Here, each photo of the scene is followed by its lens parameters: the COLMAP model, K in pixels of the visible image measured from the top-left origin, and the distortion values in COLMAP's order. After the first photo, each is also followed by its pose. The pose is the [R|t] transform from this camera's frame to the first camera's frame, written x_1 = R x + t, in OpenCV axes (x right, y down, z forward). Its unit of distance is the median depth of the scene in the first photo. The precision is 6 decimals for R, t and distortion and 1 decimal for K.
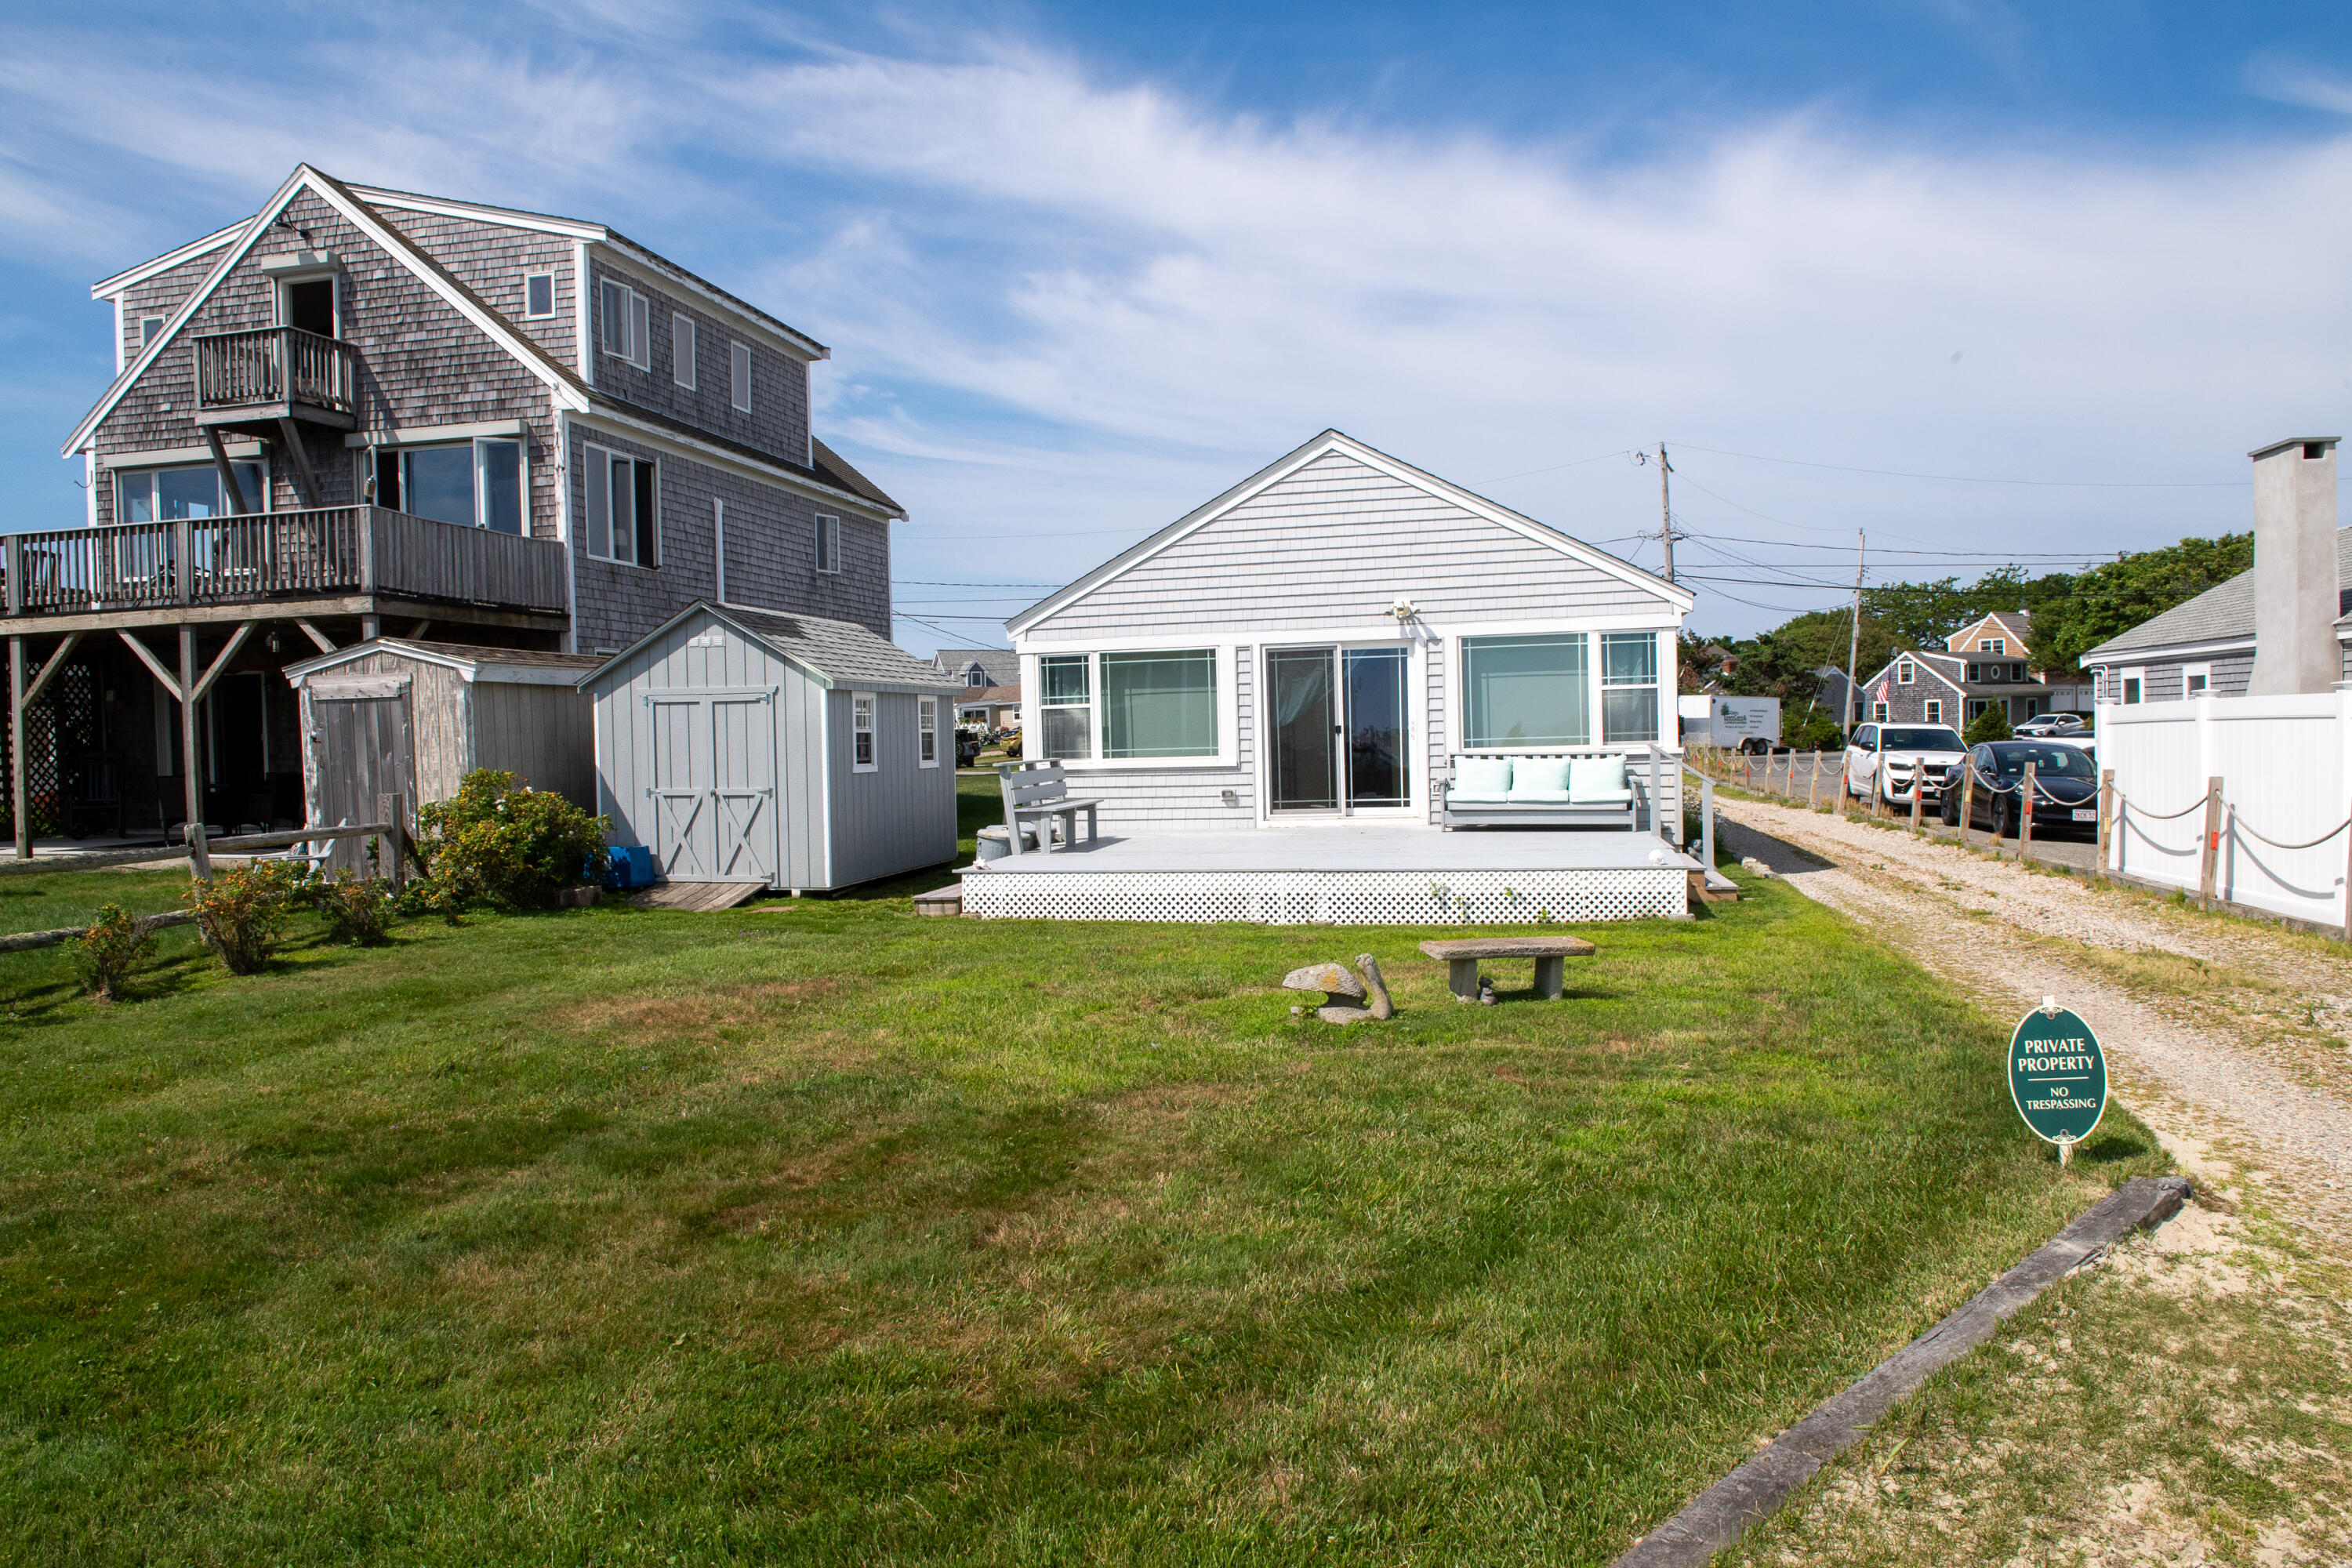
lens RADIAL K [[1588.1, 0, 1173.4], [0, 1588.1, 784.9], [0, 0, 1]] dist [-0.052303, -0.004471]
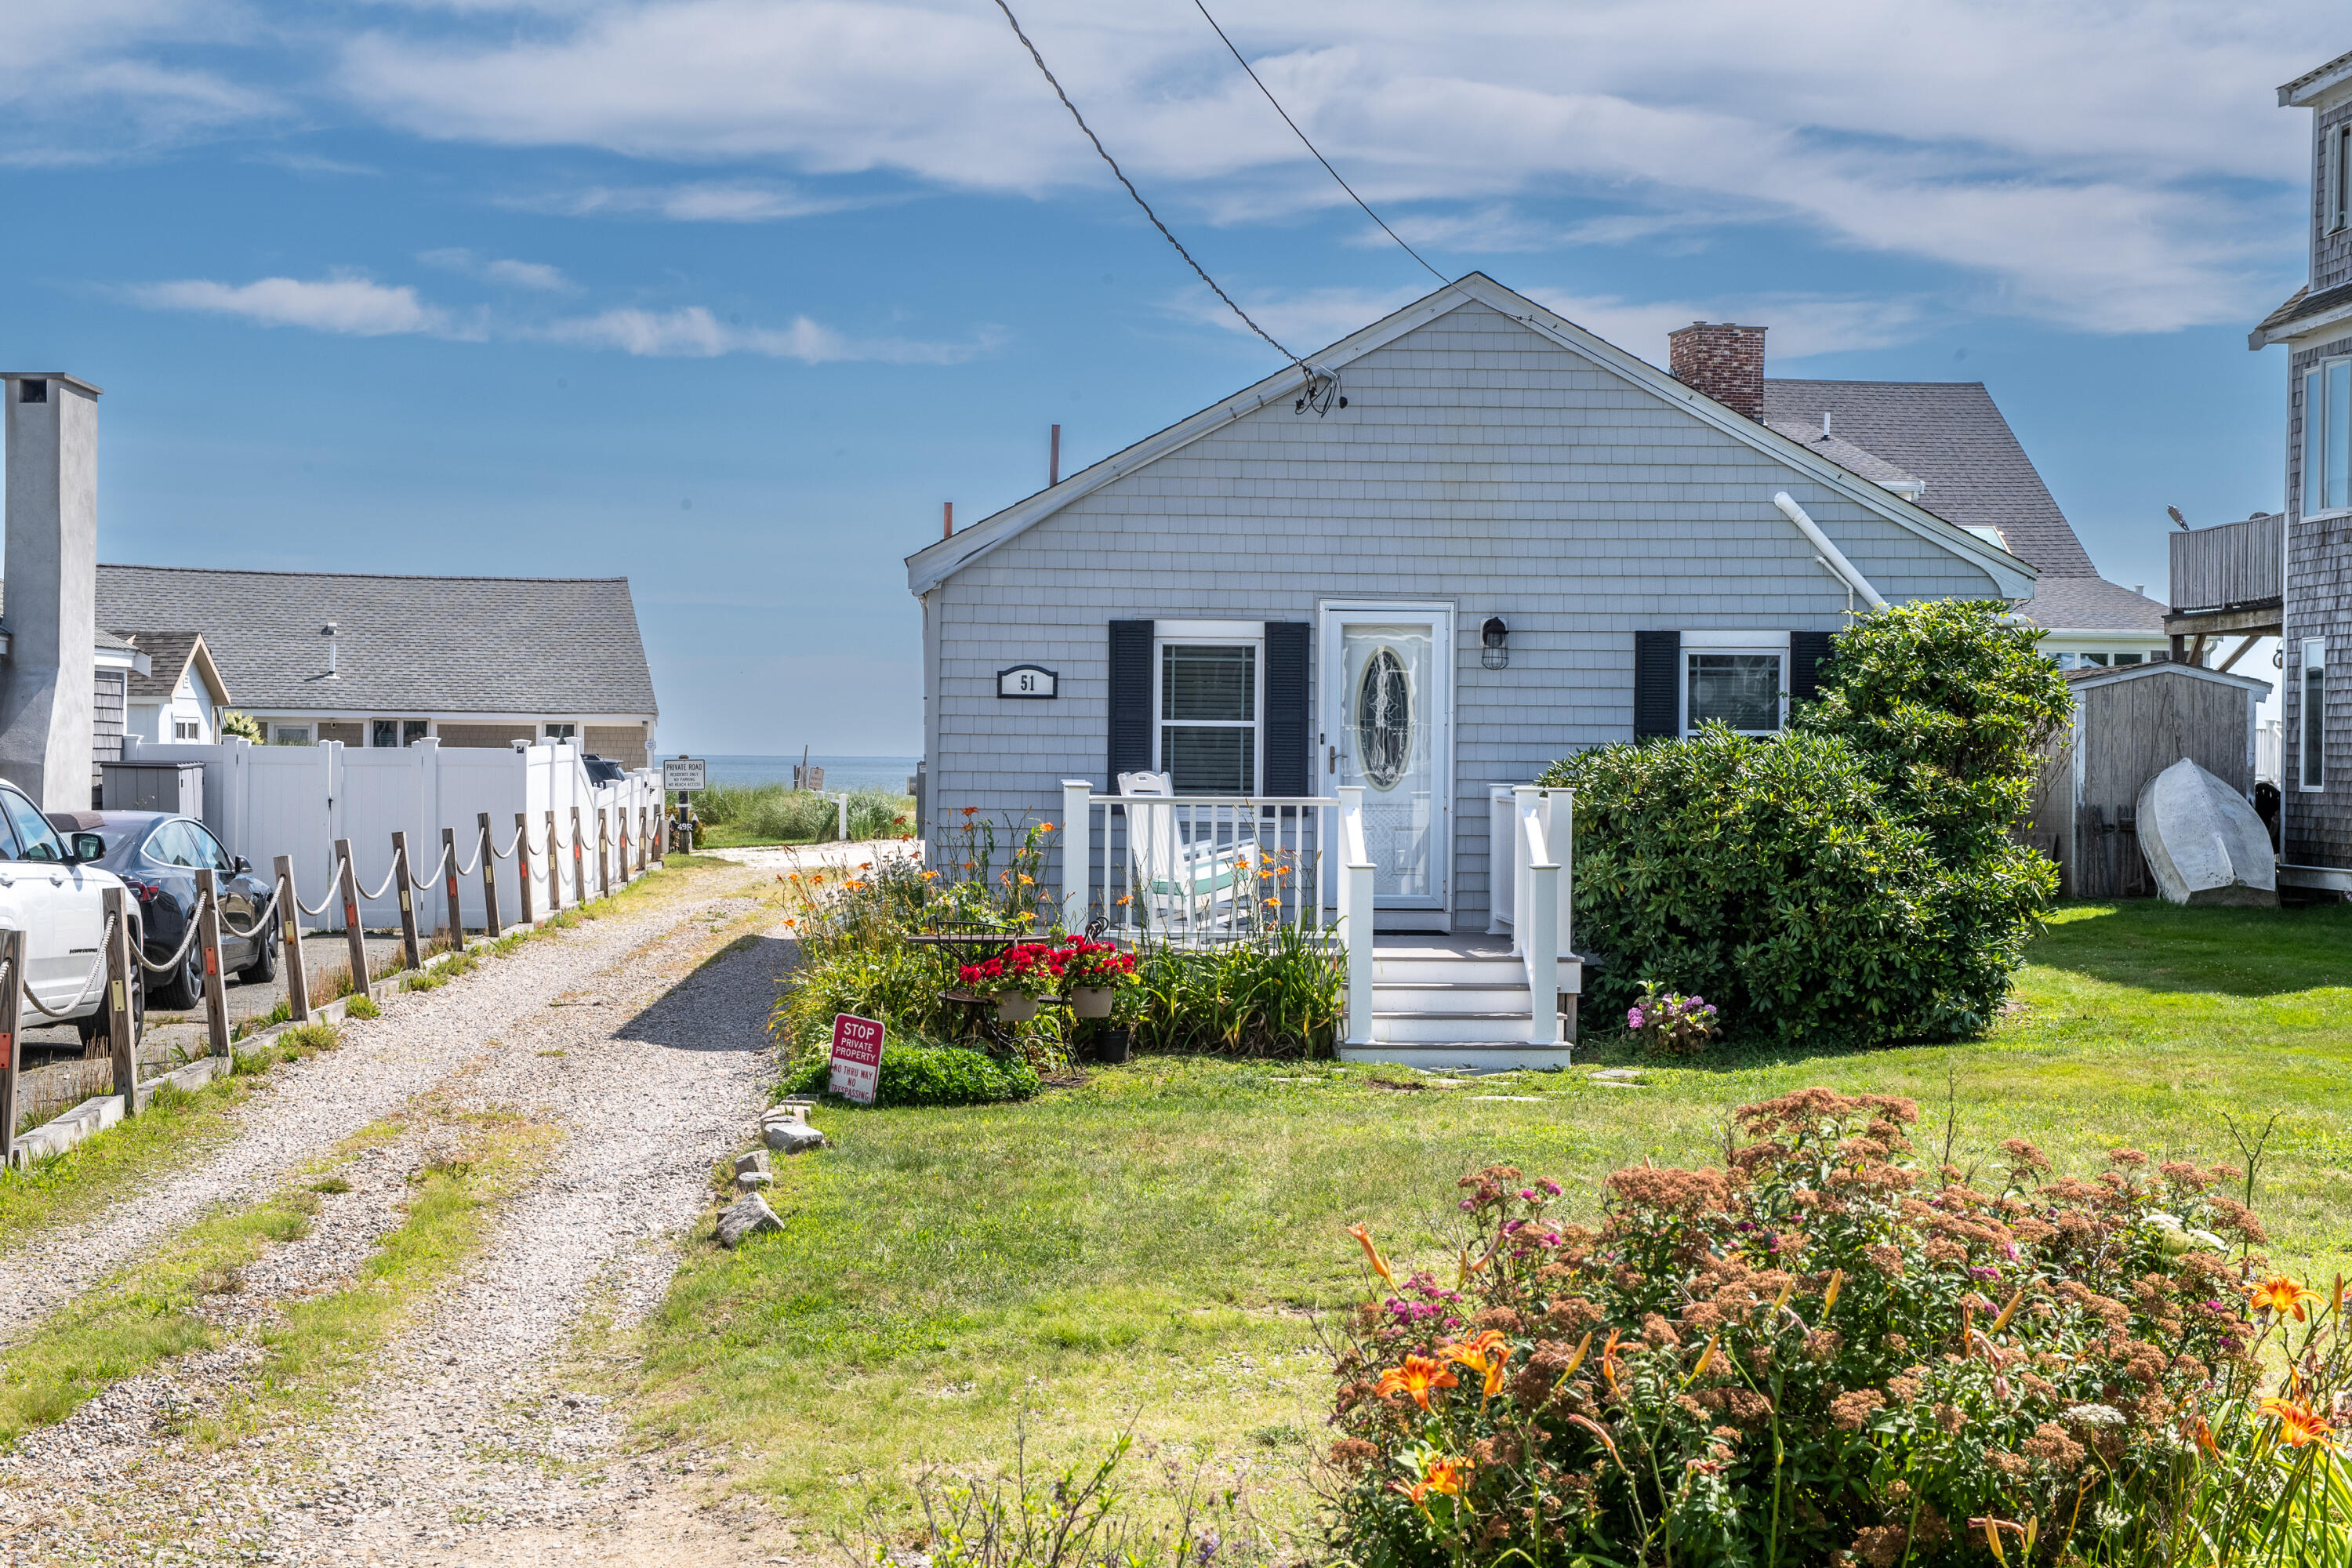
lens RADIAL K [[3740.4, 0, 1187.5], [0, 3740.4, 781.1], [0, 0, 1]] dist [0.156140, 0.053194]
pose [[-0.965516, 0.017599, -0.259747, 0.727424], [0.006610, 0.999048, 0.043121, -0.116207], [0.260259, 0.039917, -0.964713, 3.027474]]
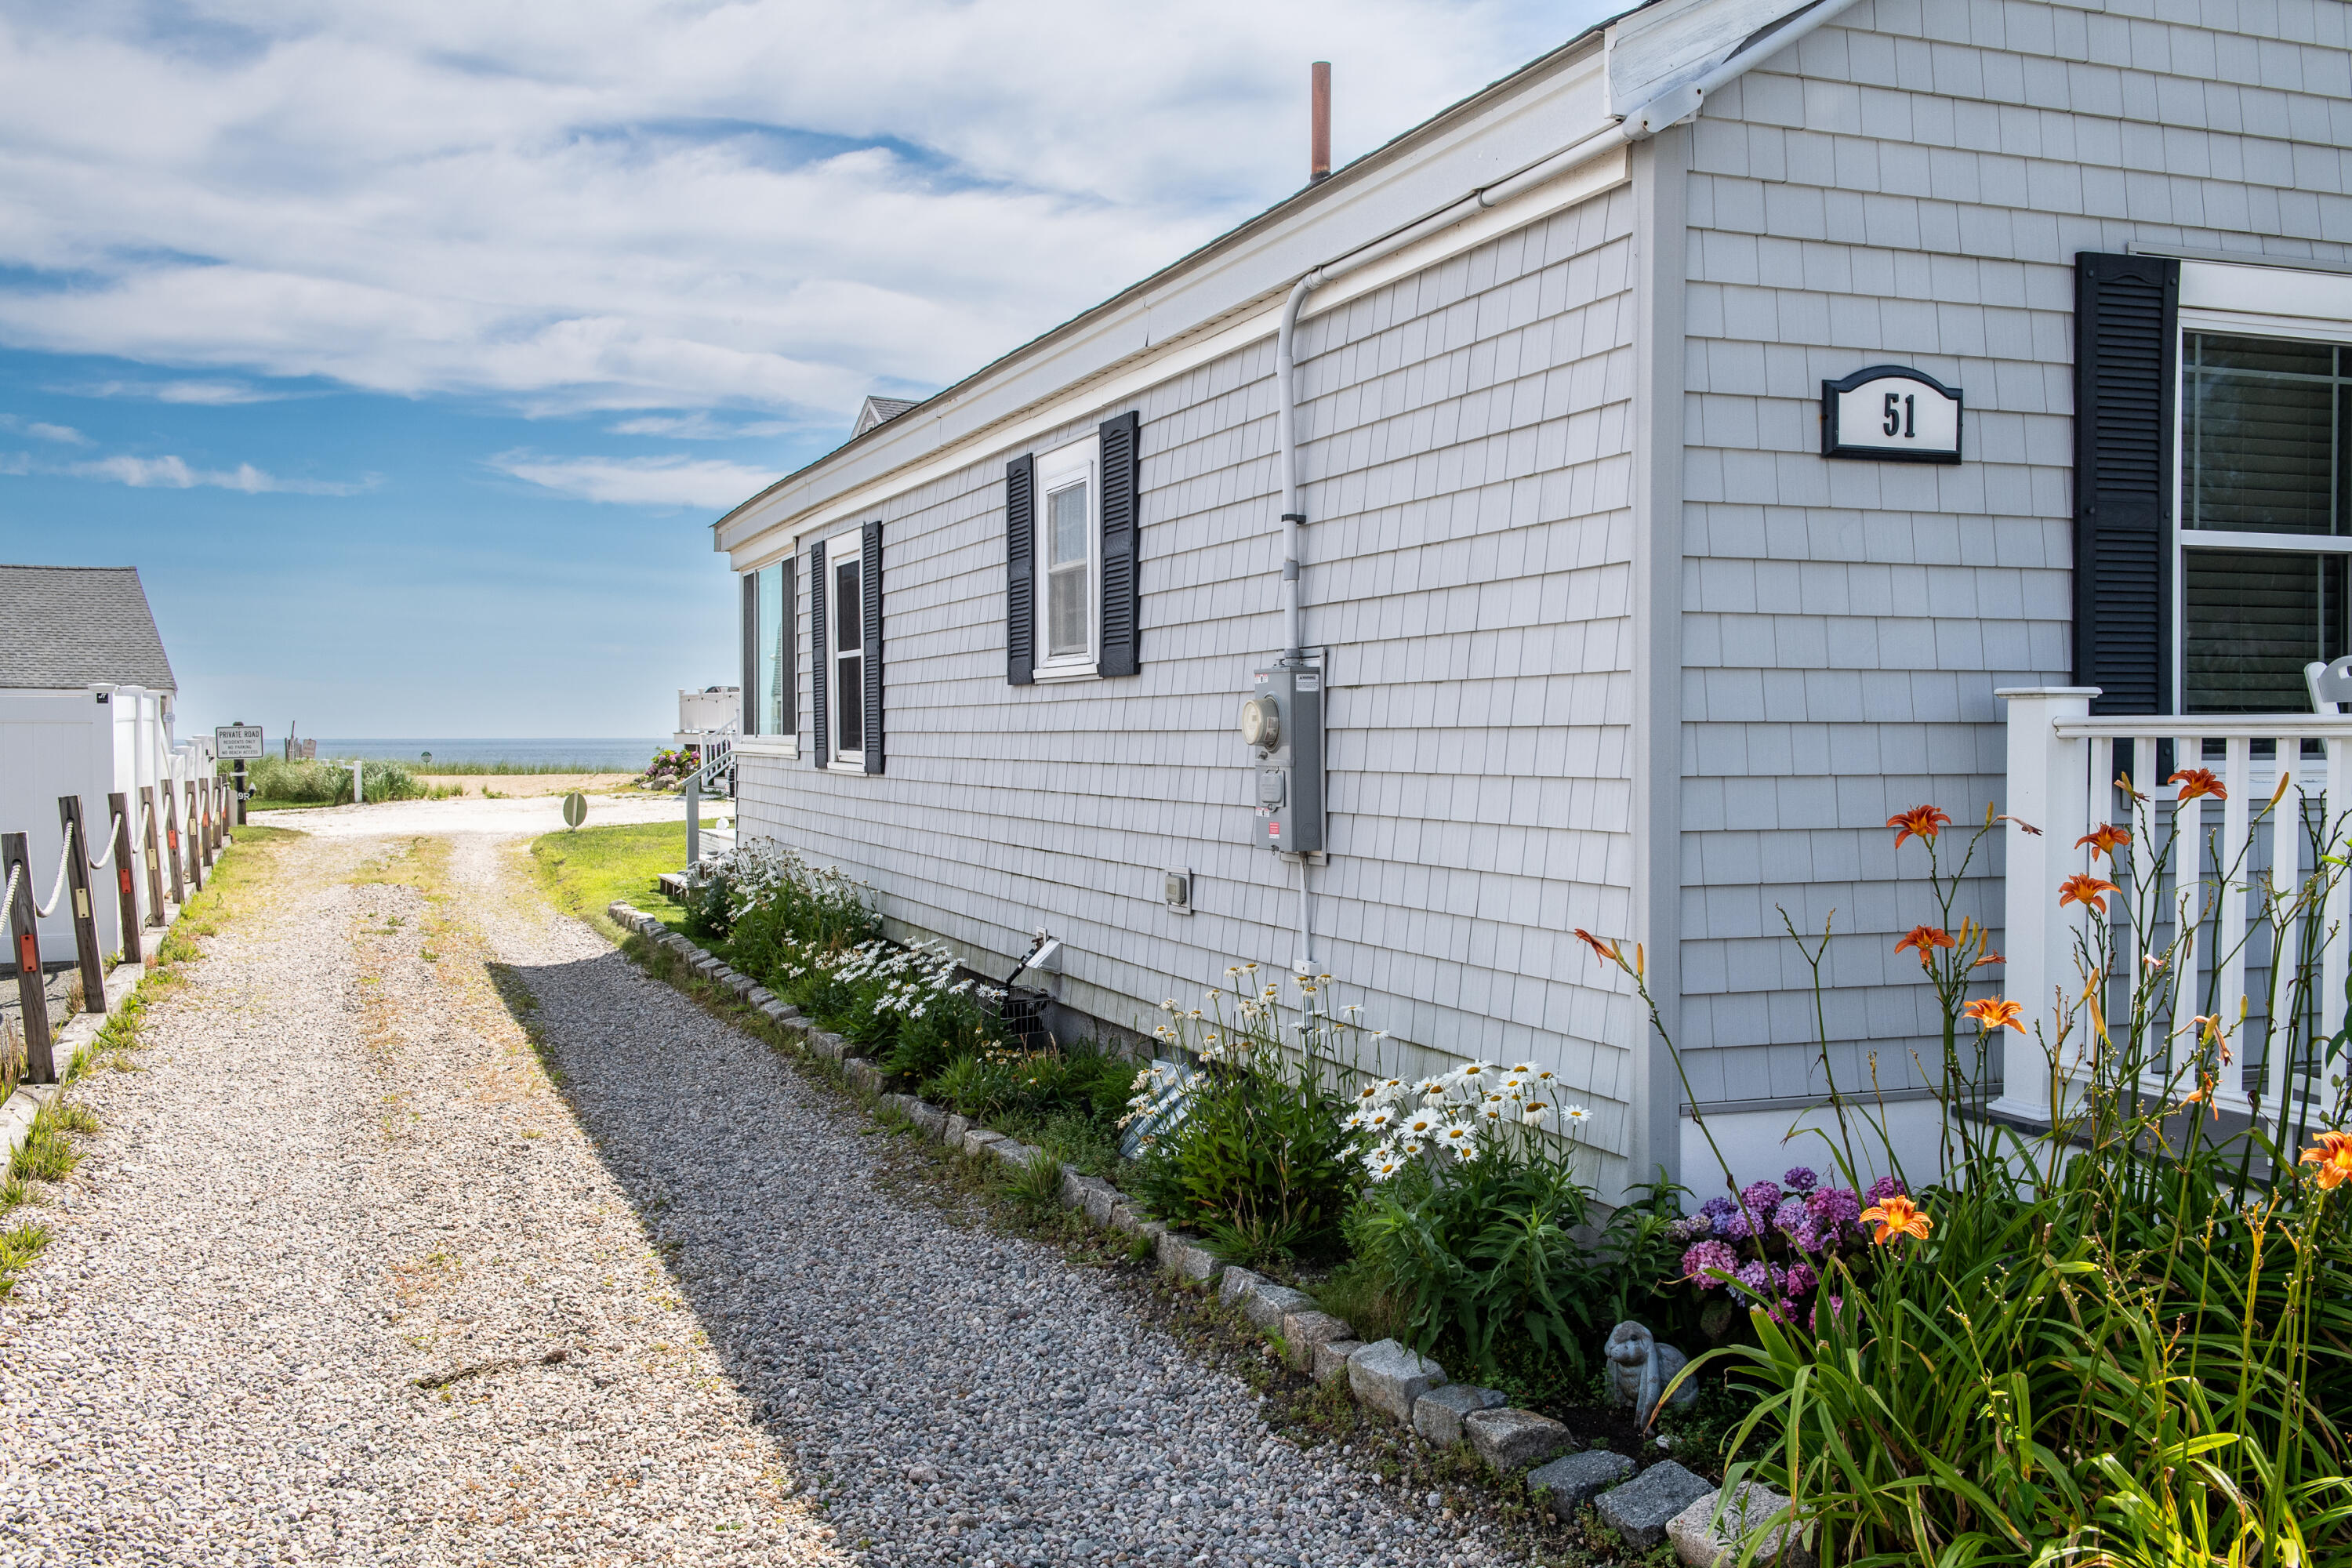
lens RADIAL K [[2164.7, 0, 1176.0], [0, 2164.7, 784.0], [0, 0, 1]] dist [0.014253, 0.004690]
pose [[-0.833770, 0.040181, -0.550648, 0.657442], [0.006912, 0.998030, 0.062362, -0.061683], [0.552069, 0.048189, -0.832405, 1.817971]]
